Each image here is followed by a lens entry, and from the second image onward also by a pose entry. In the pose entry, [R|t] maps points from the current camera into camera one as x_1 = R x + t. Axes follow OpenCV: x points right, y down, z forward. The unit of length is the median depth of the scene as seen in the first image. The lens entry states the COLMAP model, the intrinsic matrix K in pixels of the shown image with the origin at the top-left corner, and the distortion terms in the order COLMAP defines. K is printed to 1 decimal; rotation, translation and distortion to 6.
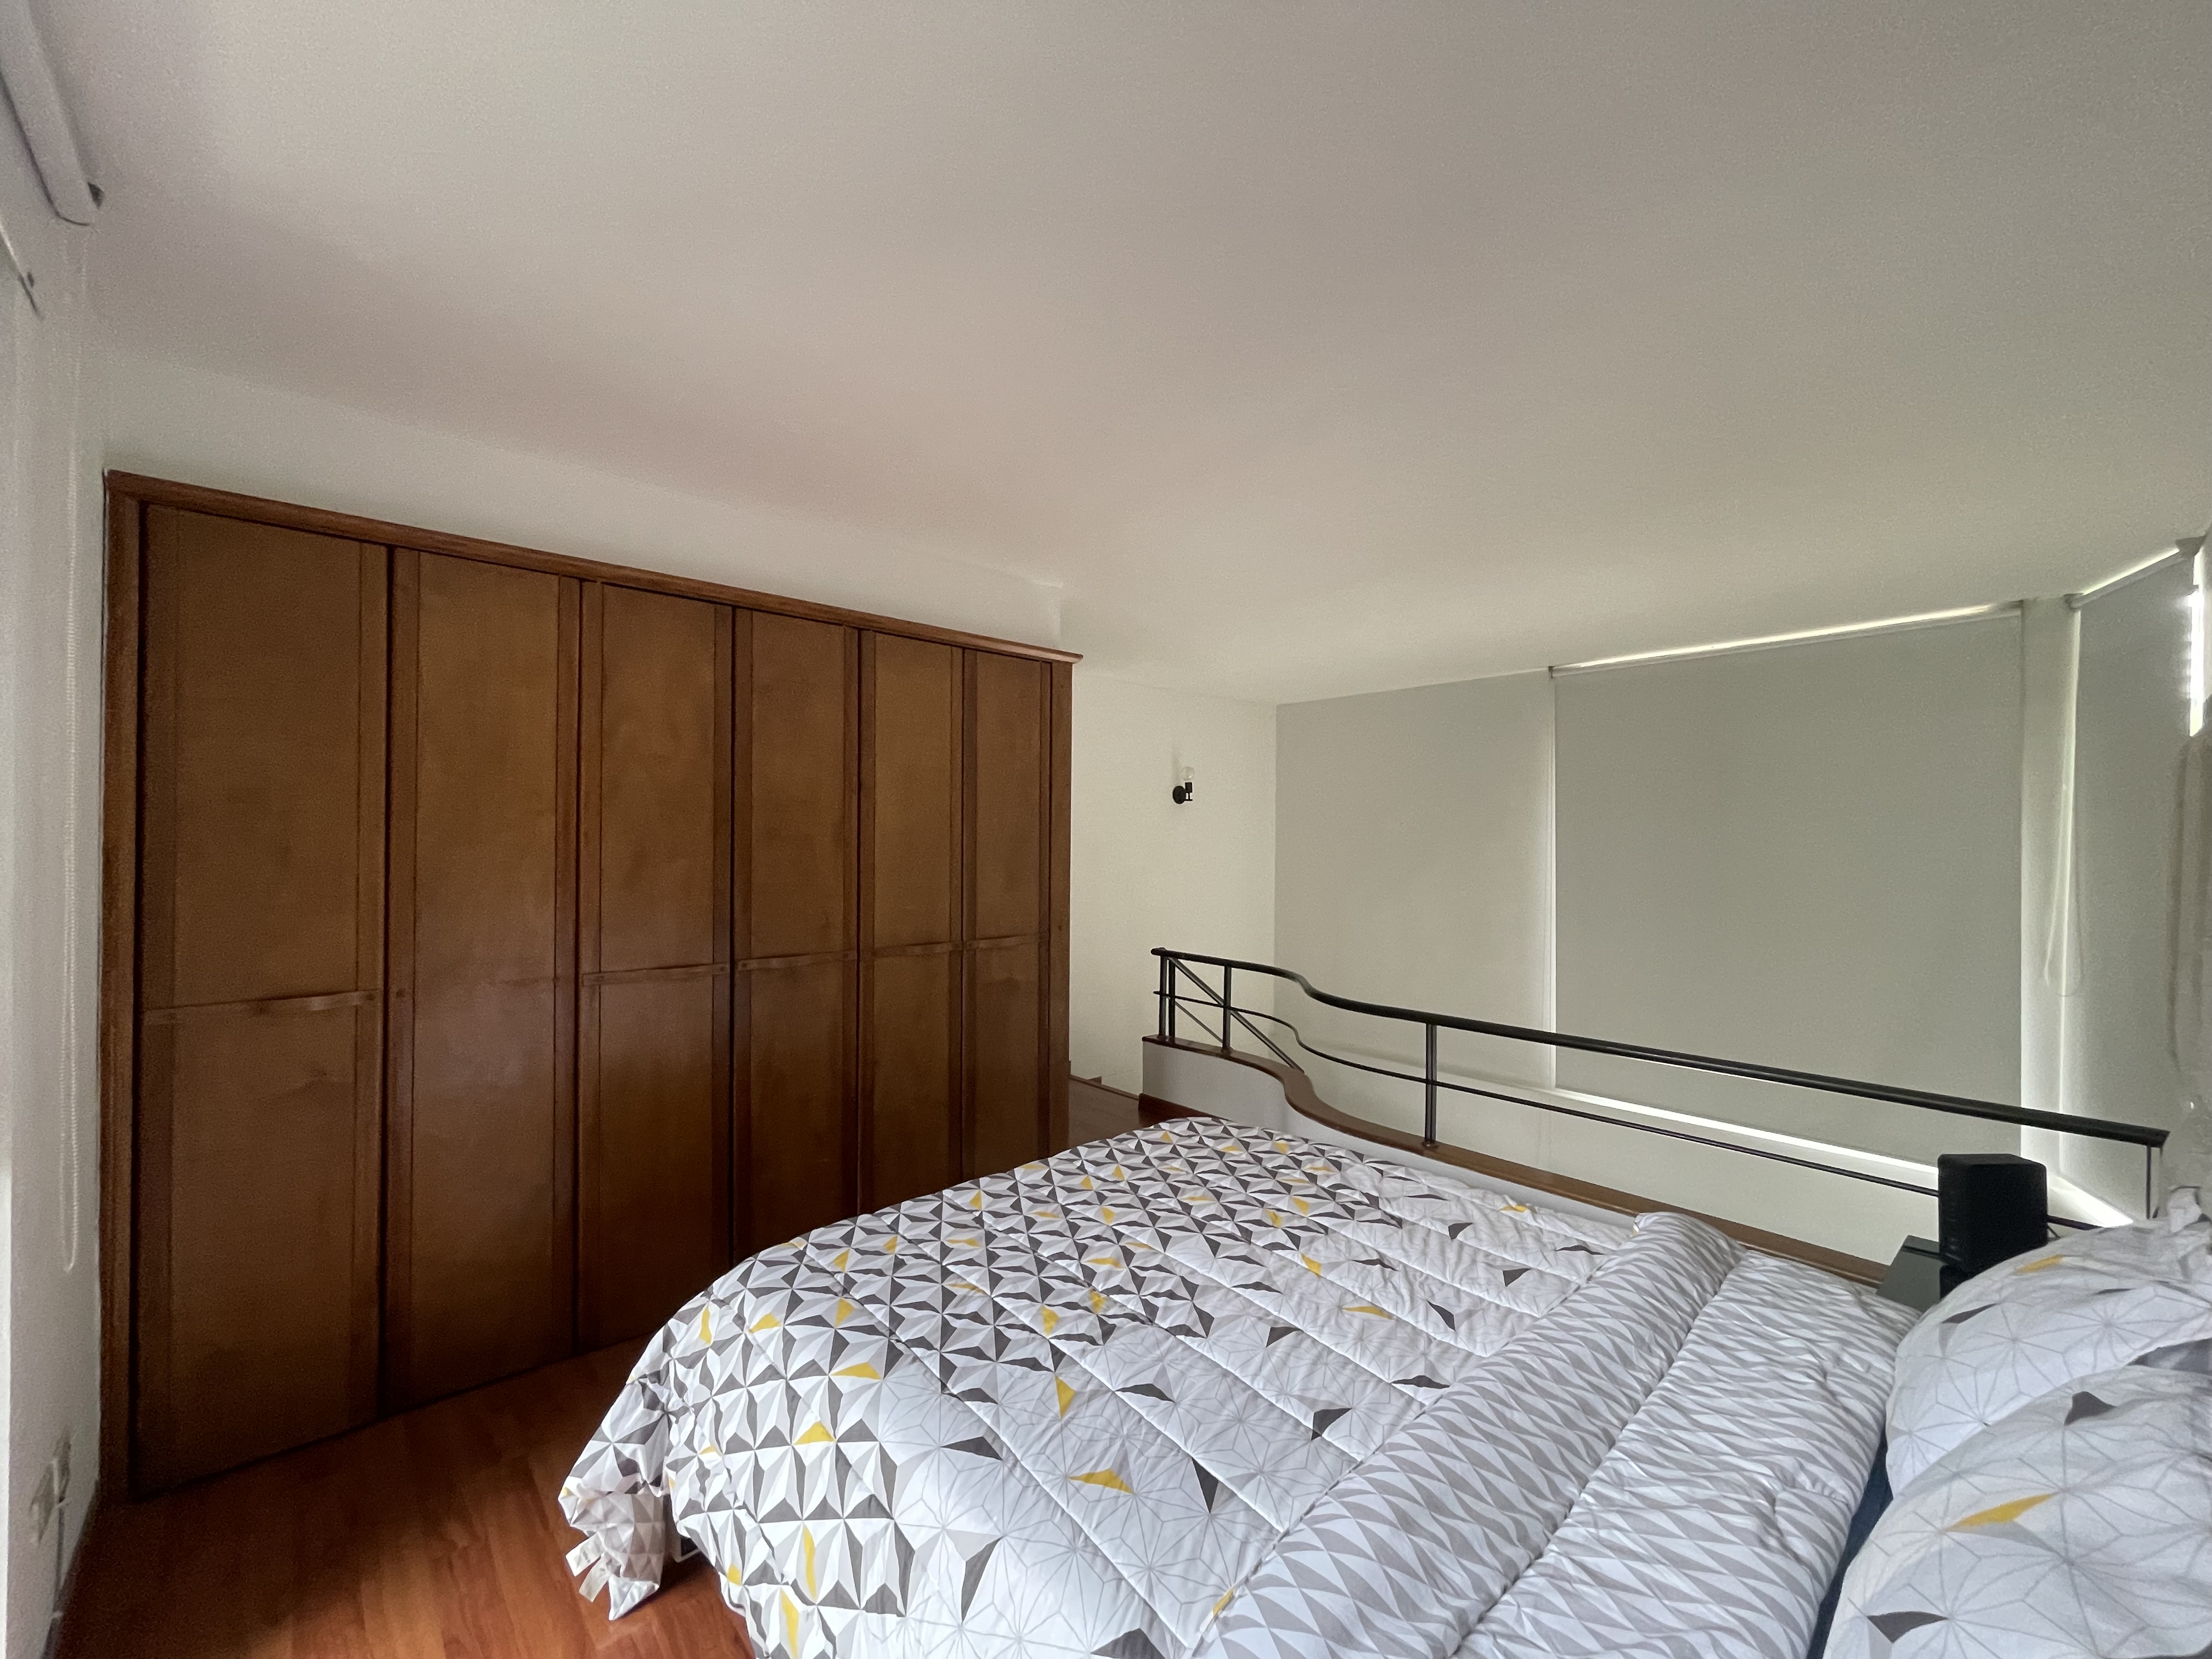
lens RADIAL K [[891.6, 0, 1092.1], [0, 891.6, 840.4], [0, 0, 1]] dist [0.000641, 0.000200]
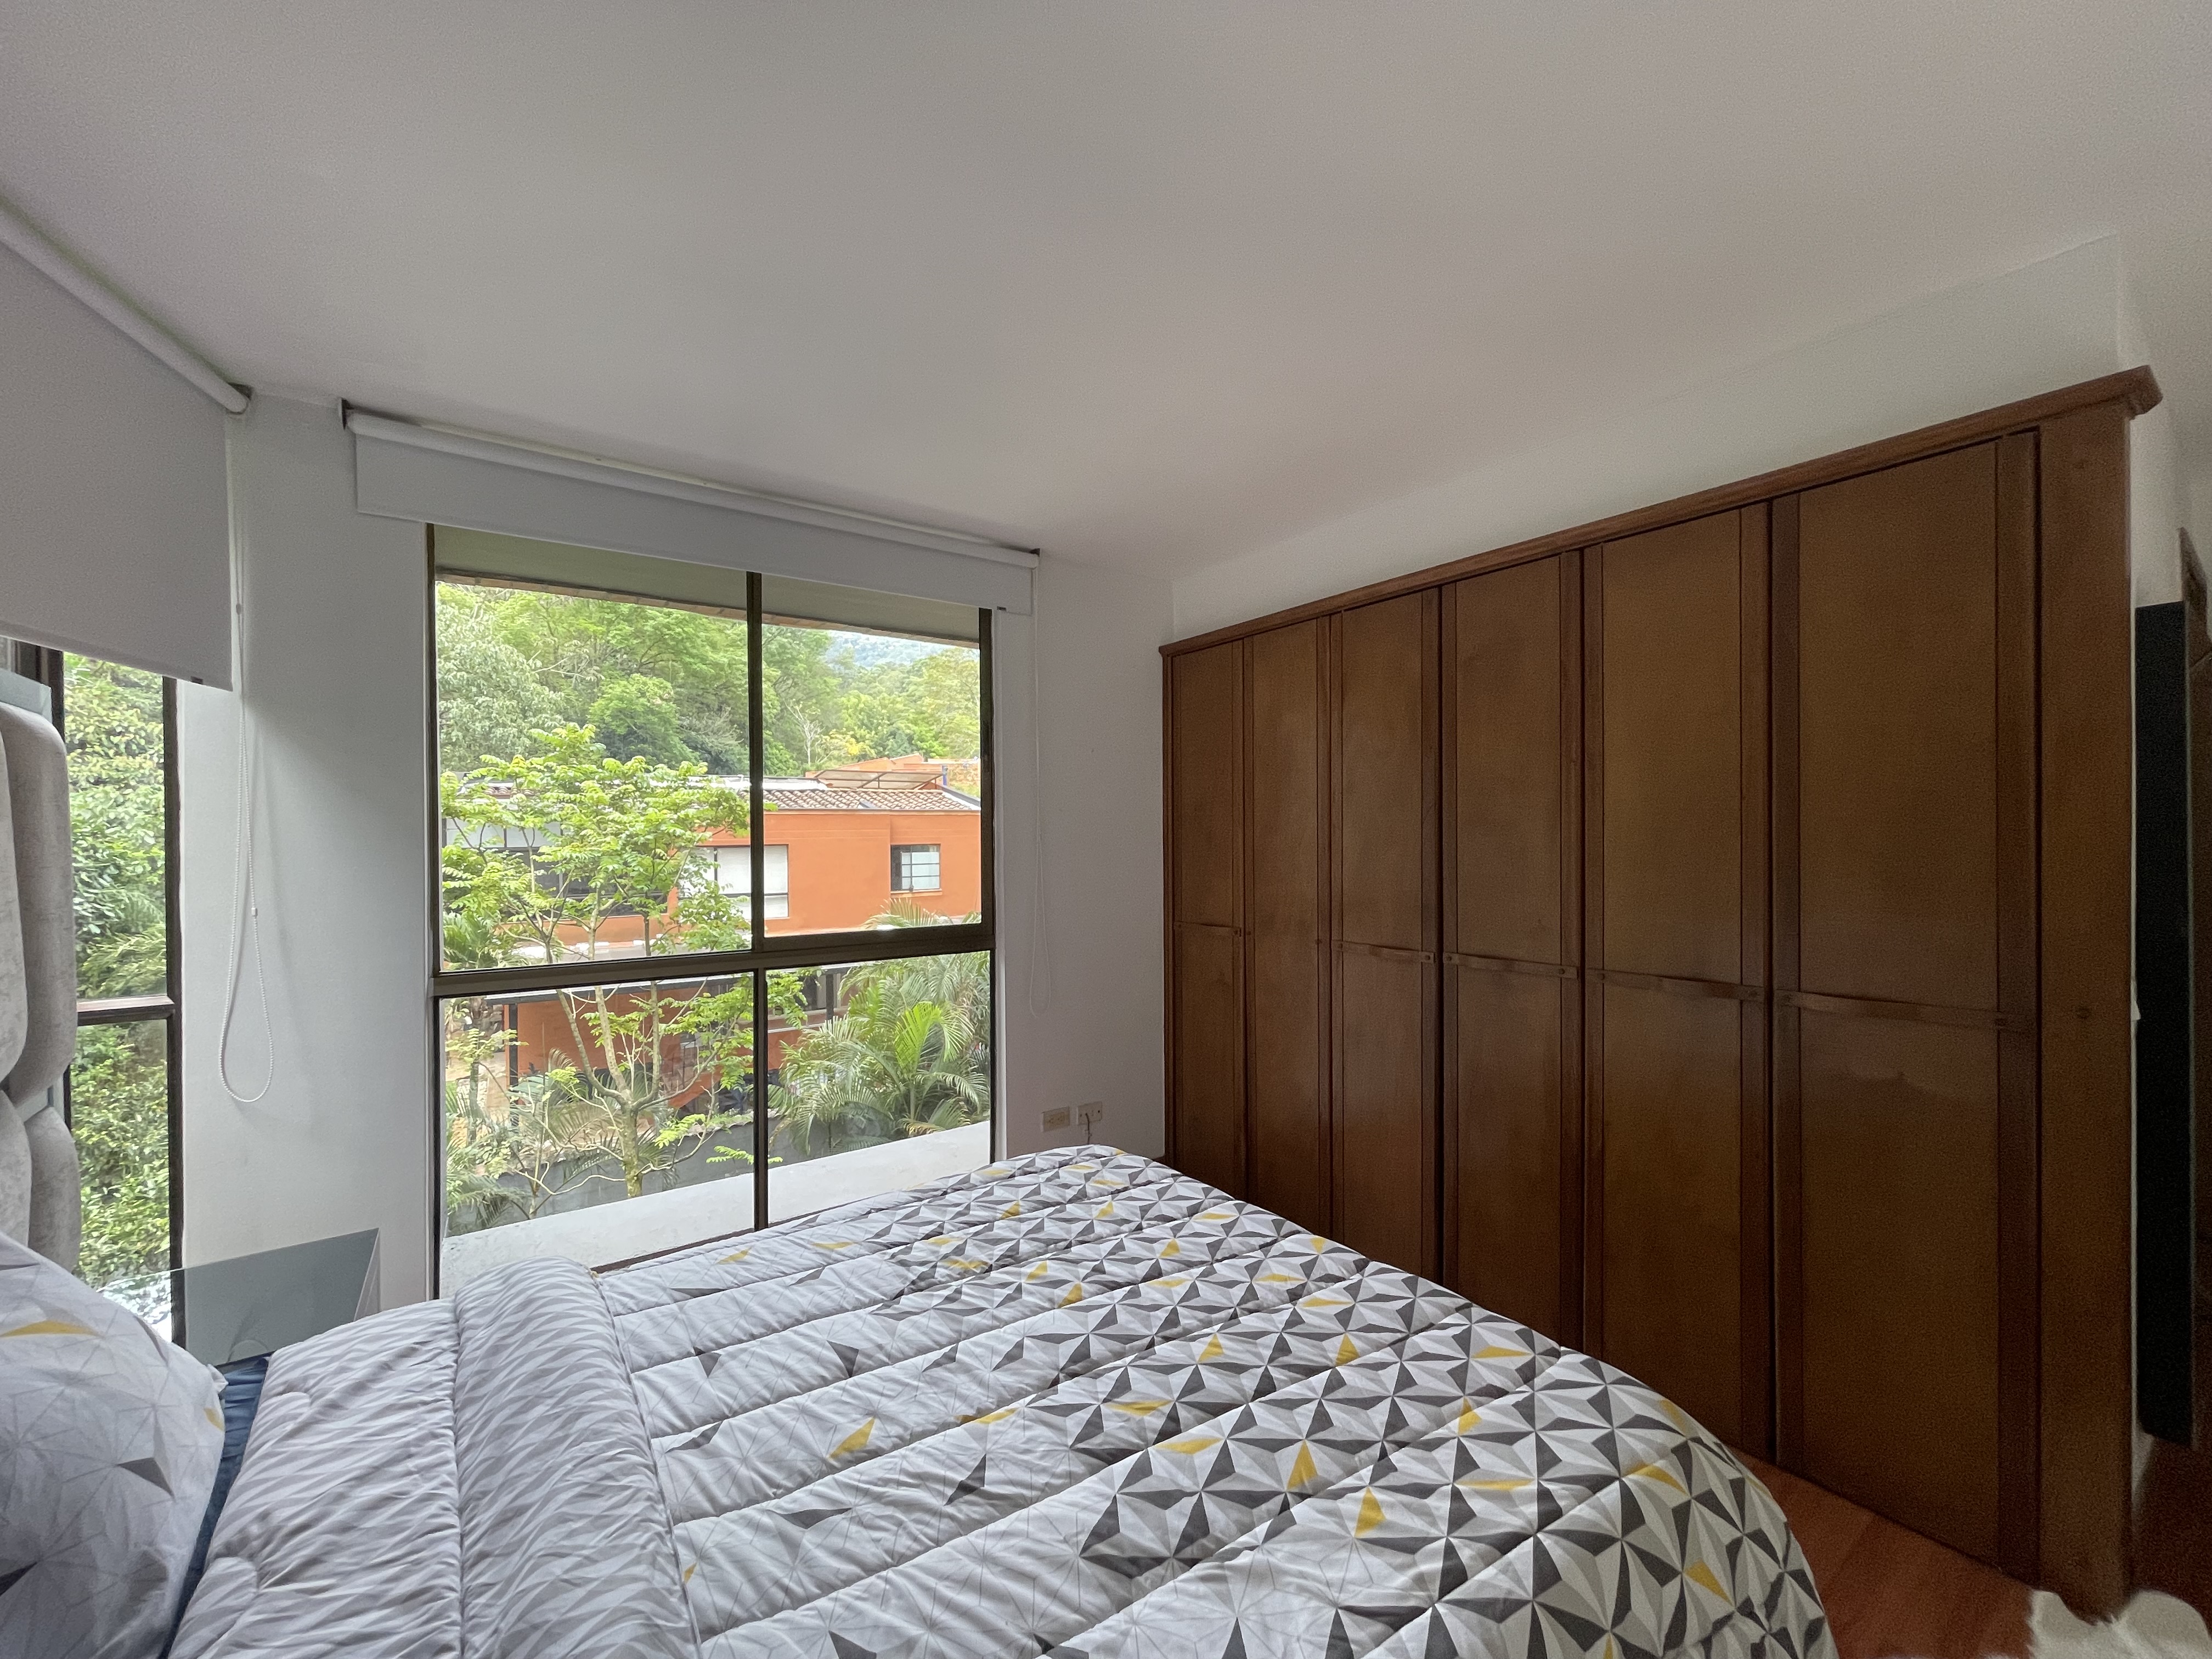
lens RADIAL K [[891.6, 0, 1109.7], [0, 891.6, 838.6], [0, 0, 1]] dist [0.000641, 0.000200]
pose [[-0.104136, -0.002504, -0.994560, 0.814659], [0.010413, 0.999939, -0.003608, 0.015688], [0.994509, -0.010732, -0.104103, 1.011273]]
